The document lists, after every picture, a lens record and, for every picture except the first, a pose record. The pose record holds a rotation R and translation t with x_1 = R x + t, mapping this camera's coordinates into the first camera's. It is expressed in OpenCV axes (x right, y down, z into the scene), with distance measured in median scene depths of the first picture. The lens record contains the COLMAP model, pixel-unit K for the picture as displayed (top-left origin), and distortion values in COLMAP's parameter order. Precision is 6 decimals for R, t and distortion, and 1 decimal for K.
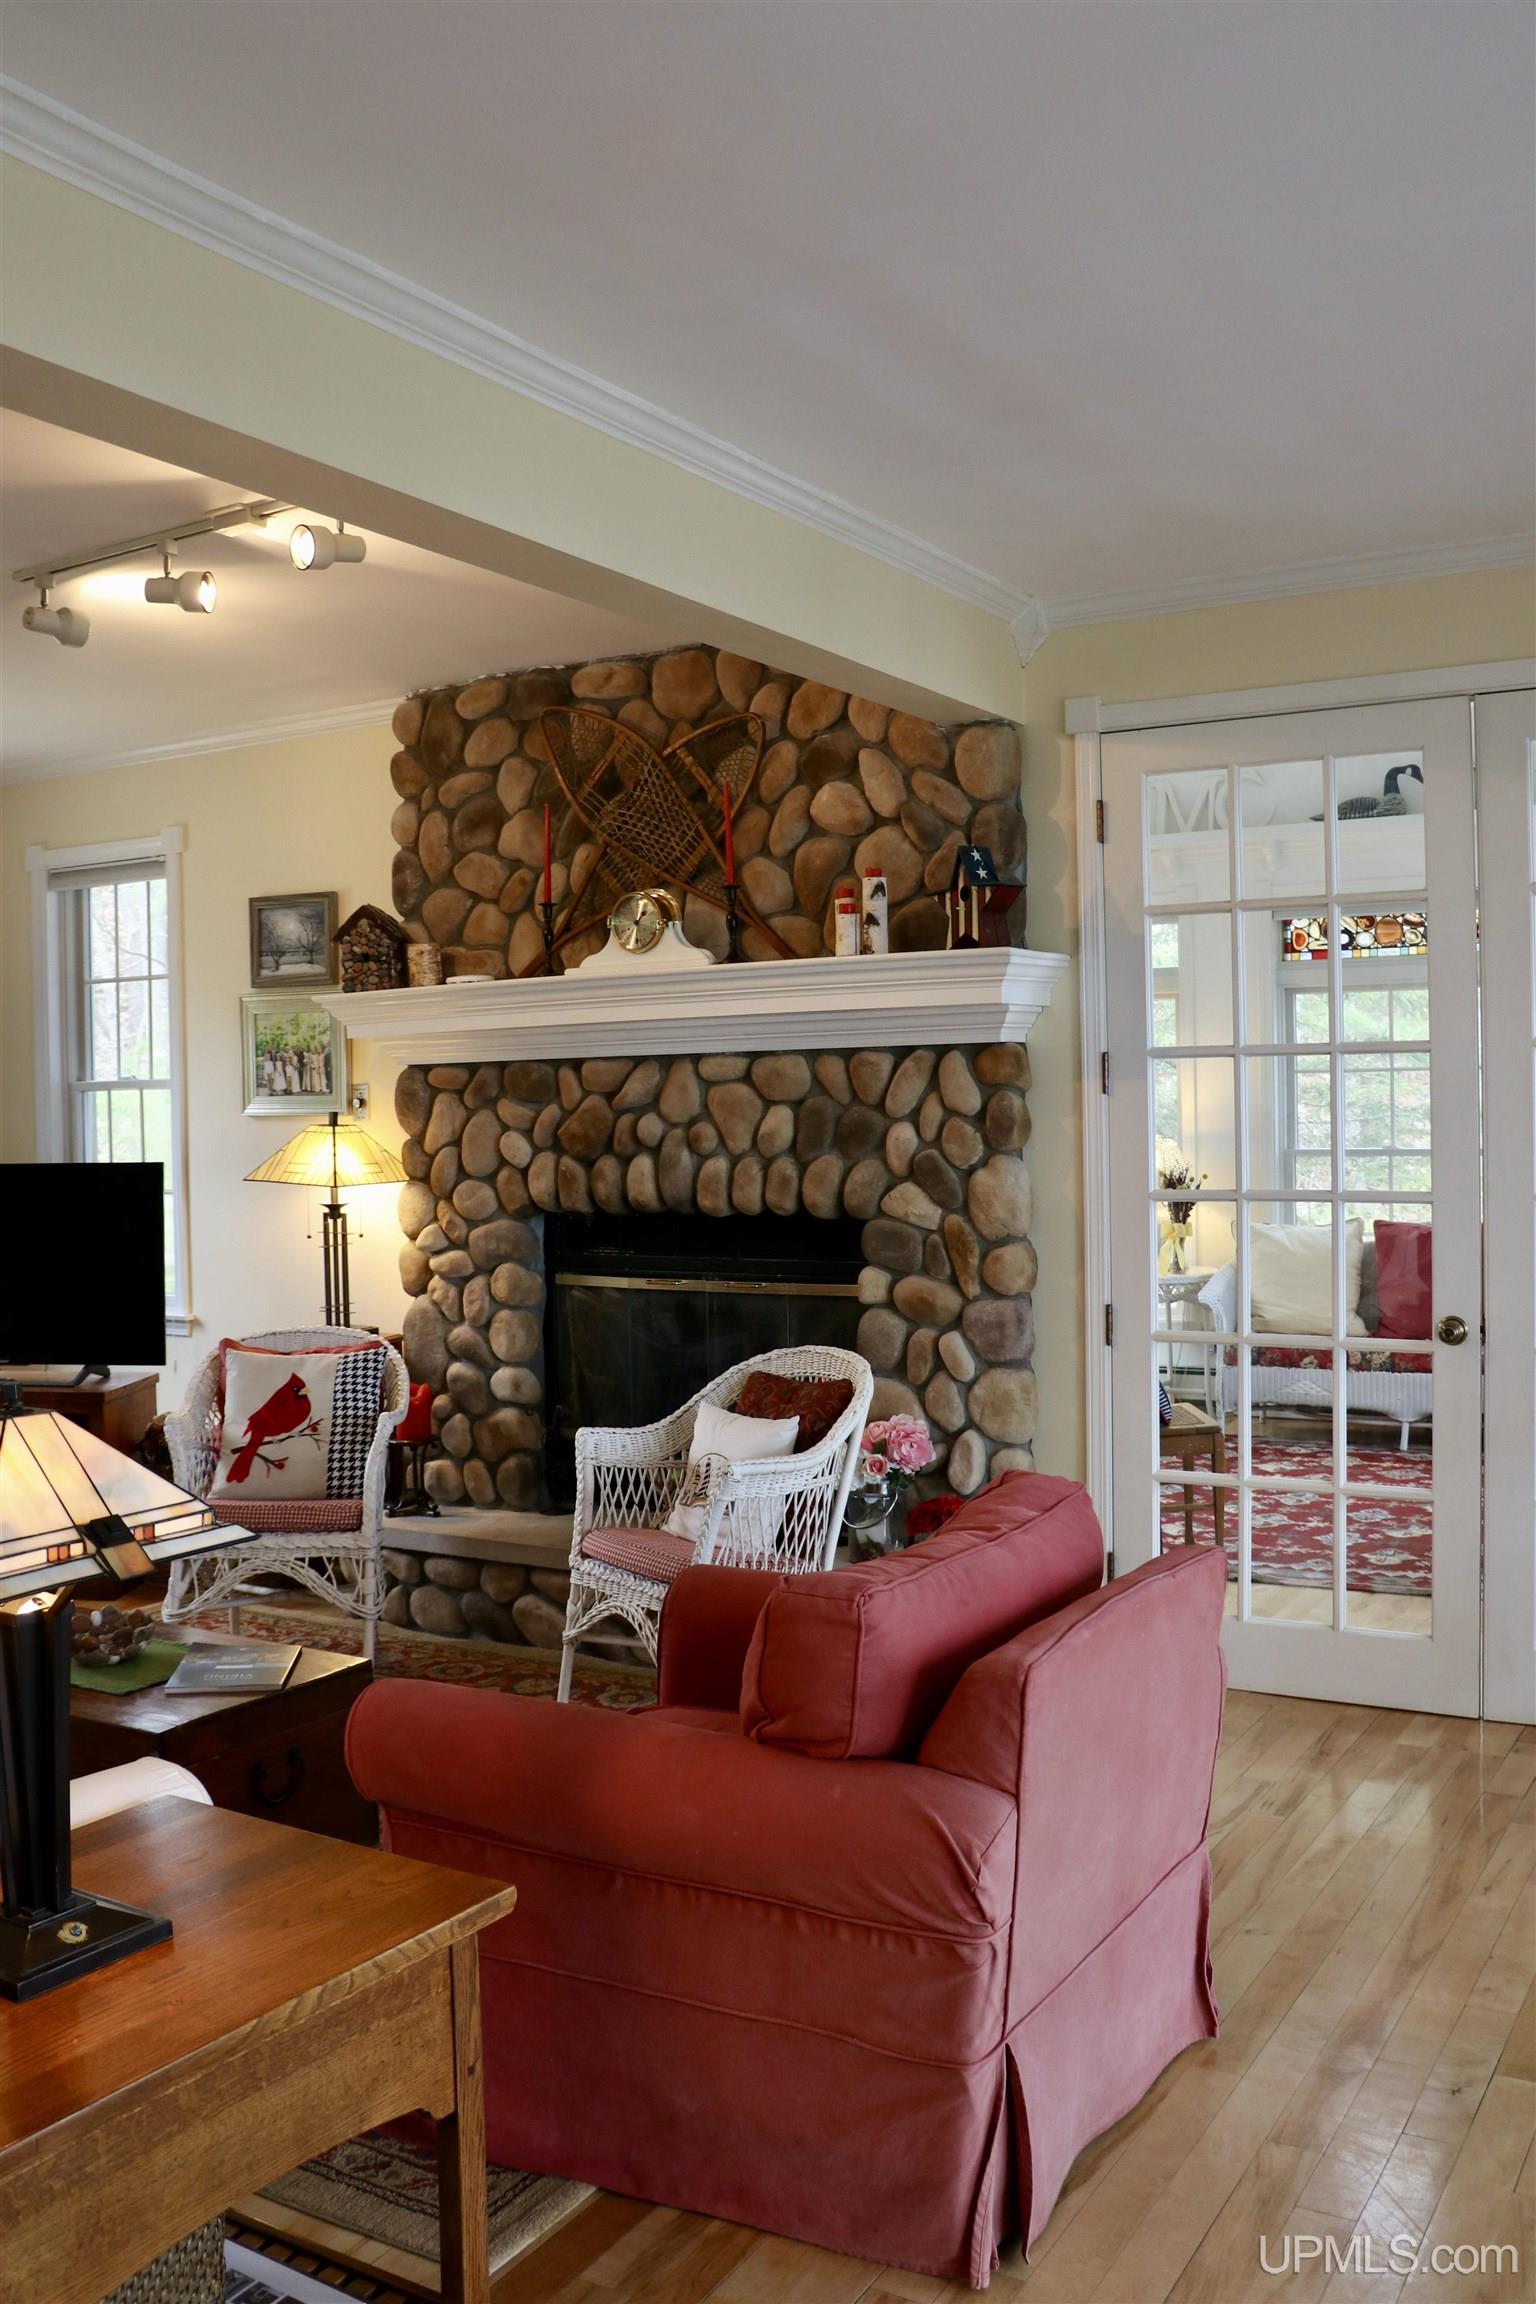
lens RADIAL K [[2124.5, 0, 772.4], [0, 2124.5, 1143.7], [0, 0, 1]] dist [-0.090282, 0.000187]
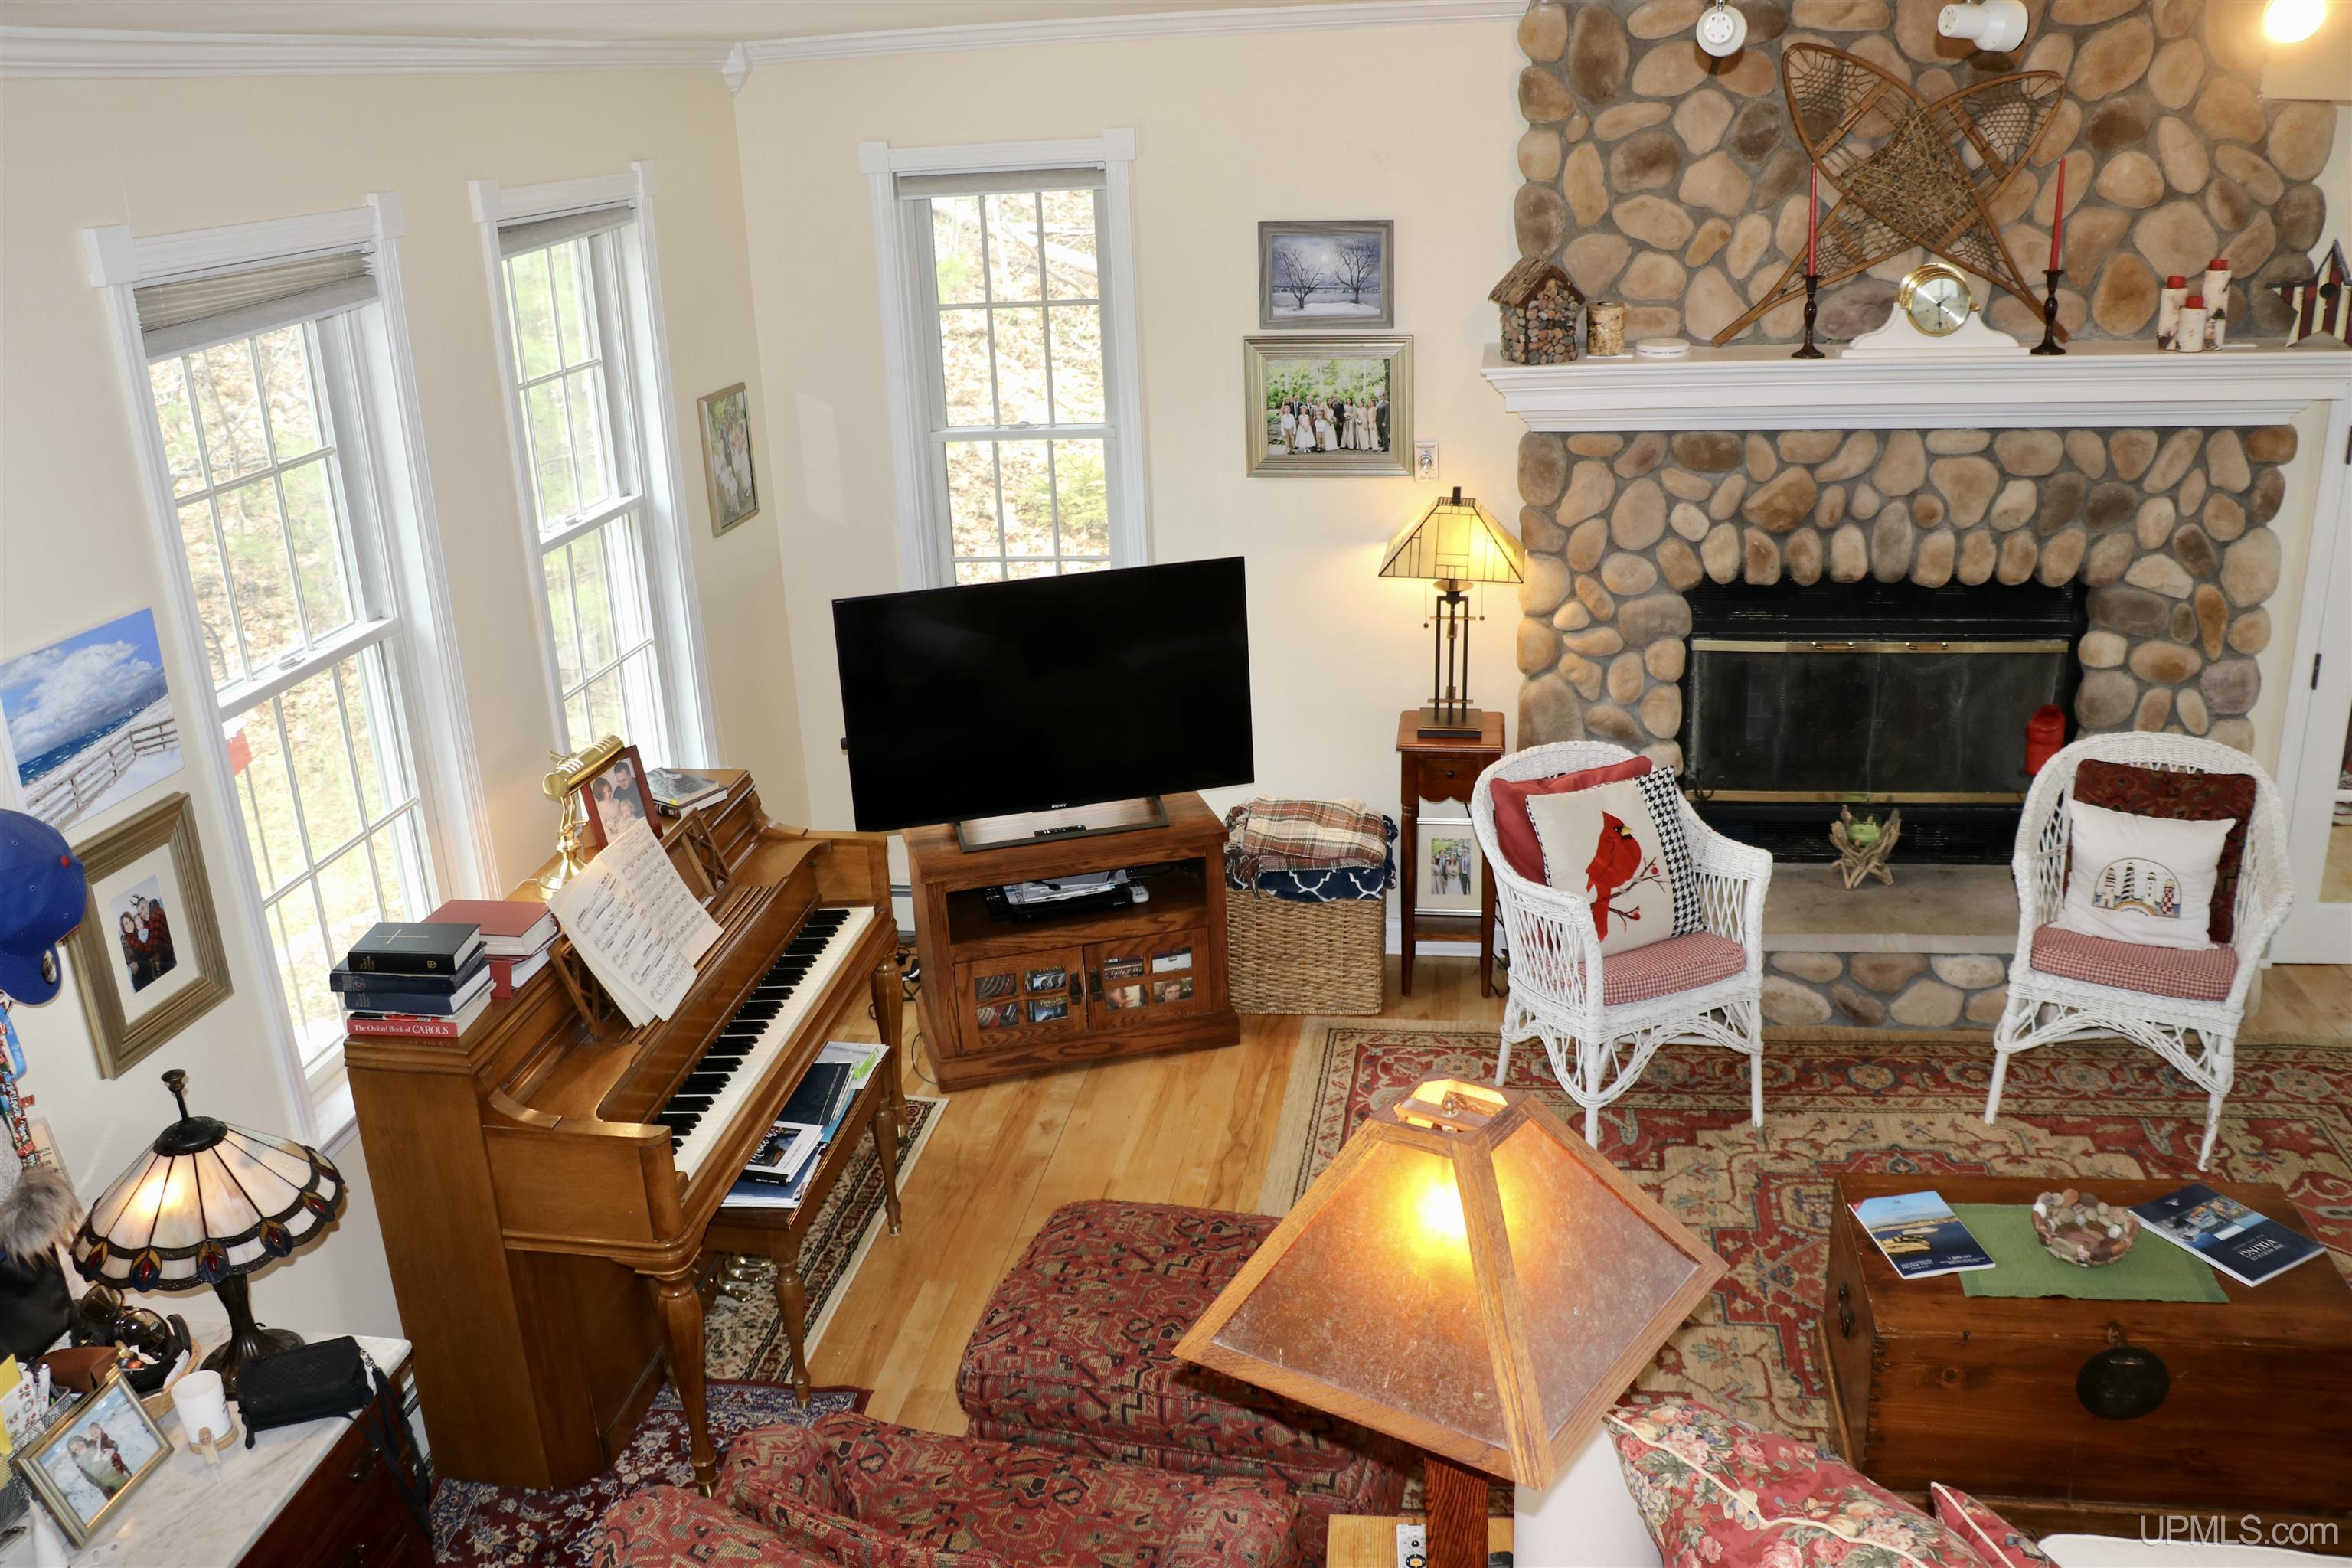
lens RADIAL K [[2027.8, 0, 1070.1], [0, 2027.8, 797.4], [0, 0, 1]] dist [-0.180402, 0.138403]
pose [[0.929026, -0.159947, 0.333659, -0.708440], [0.043446, 0.942660, 0.330916, -0.191157], [-0.367456, -0.292933, 0.882704, 0.297679]]
